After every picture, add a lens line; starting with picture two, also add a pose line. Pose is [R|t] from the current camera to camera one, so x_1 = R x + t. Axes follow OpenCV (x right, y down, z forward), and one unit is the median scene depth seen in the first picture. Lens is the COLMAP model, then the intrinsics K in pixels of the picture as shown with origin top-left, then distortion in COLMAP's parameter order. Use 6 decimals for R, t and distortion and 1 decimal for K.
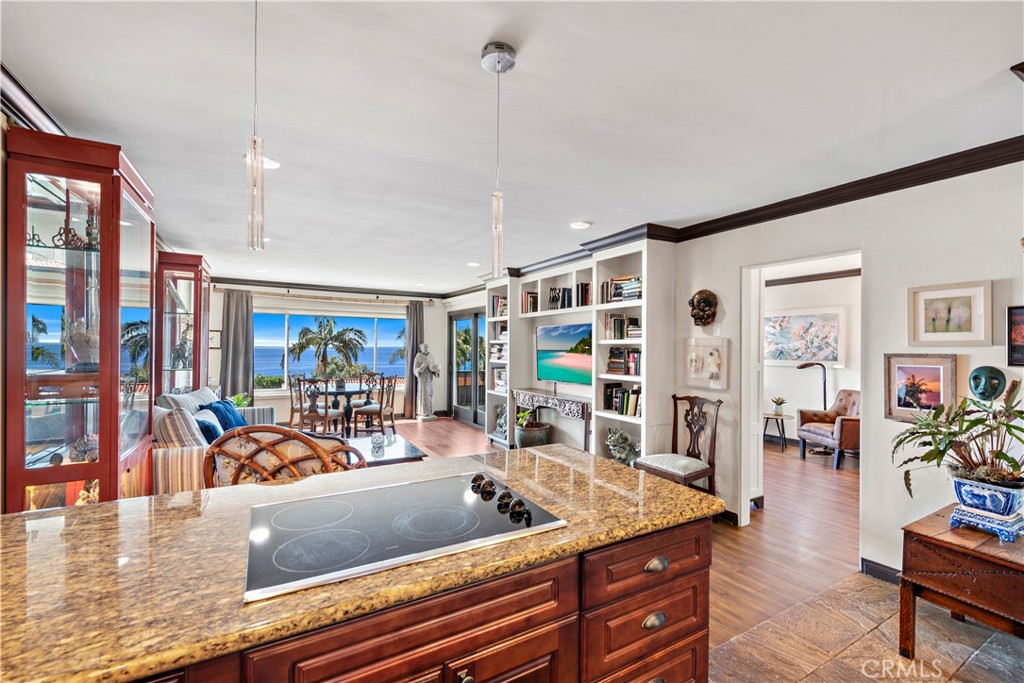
lens RADIAL K [[437.3, 0, 516.7], [0, 437.3, 344.8], [0, 0, 1]] dist [0.000336, 0.000000]
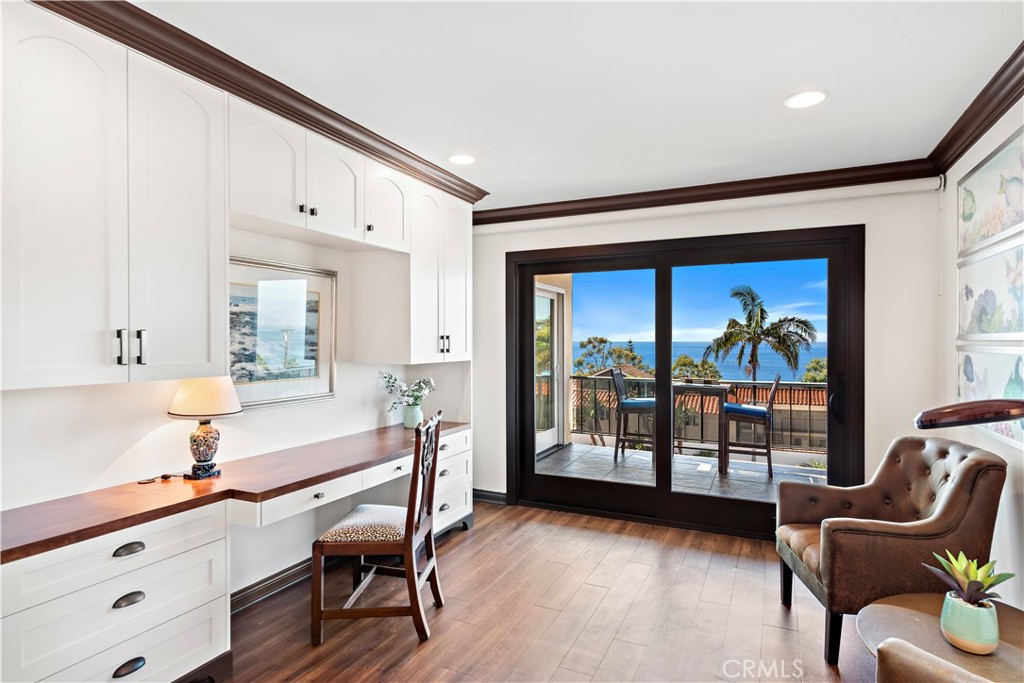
lens RADIAL K [[547.0, 0, 514.6], [0, 547.0, 345.3], [0, 0, 1]] dist [-0.001262, -0.000678]
pose [[0.562007, -0.002008, -0.827130, 0.583947], [0.006259, 0.999979, 0.001825, 0.014662], [0.827109, -0.006203, 0.562007, 0.572493]]
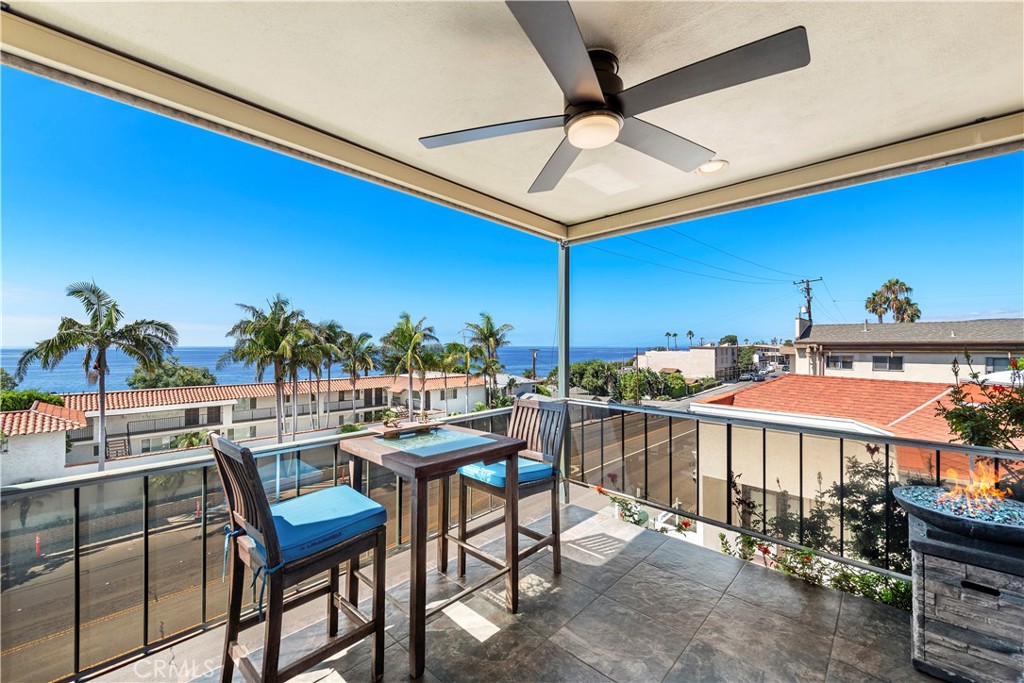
lens RADIAL K [[404.2, 0, 517.5], [0, 404.2, 343.3], [0, 0, 1]] dist [-0.008668, -0.000196]
pose [[0.954784, -0.003806, 0.297276, 0.001380], [0.004144, 0.999991, -0.000506, 0.008802], [-0.297271, 0.001715, 0.954791, 1.002186]]
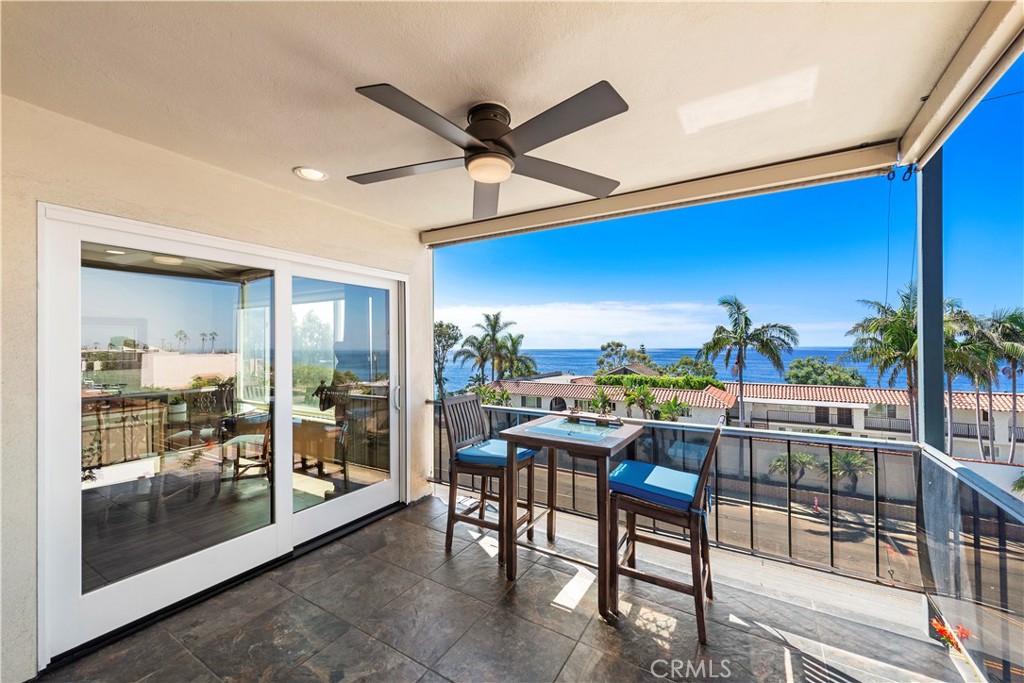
lens RADIAL K [[404.2, 0, 516.8], [0, 404.2, 345.4], [0, 0, 1]] dist [0.002790, 0.000304]
pose [[0.474380, -0.010785, -0.880254, 0.320441], [0.010405, 0.999924, -0.006644, 0.007422], [0.880259, -0.006007, 0.474456, 1.085829]]
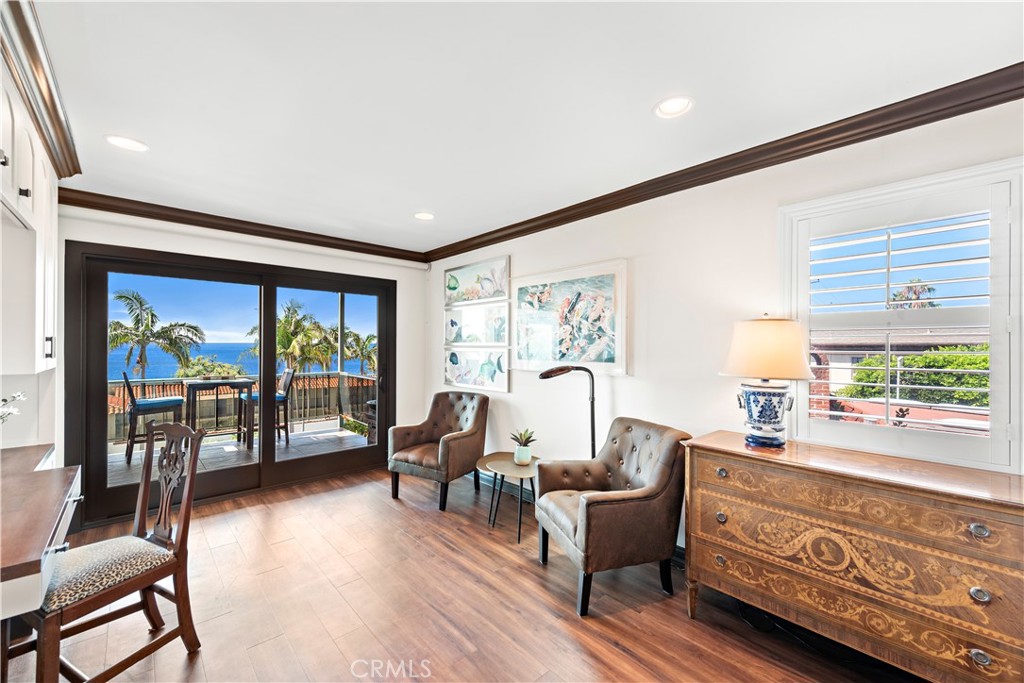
lens RADIAL K [[404.2, 0, 516.8], [0, 404.2, 345.4], [0, 0, 1]] dist [0.002790, 0.000304]
pose [[0.973975, -0.000254, 0.226655, 0.399400], [-0.000369, 0.999996, 0.002707, 0.011927], [-0.226655, -0.002720, 0.973971, 0.431381]]
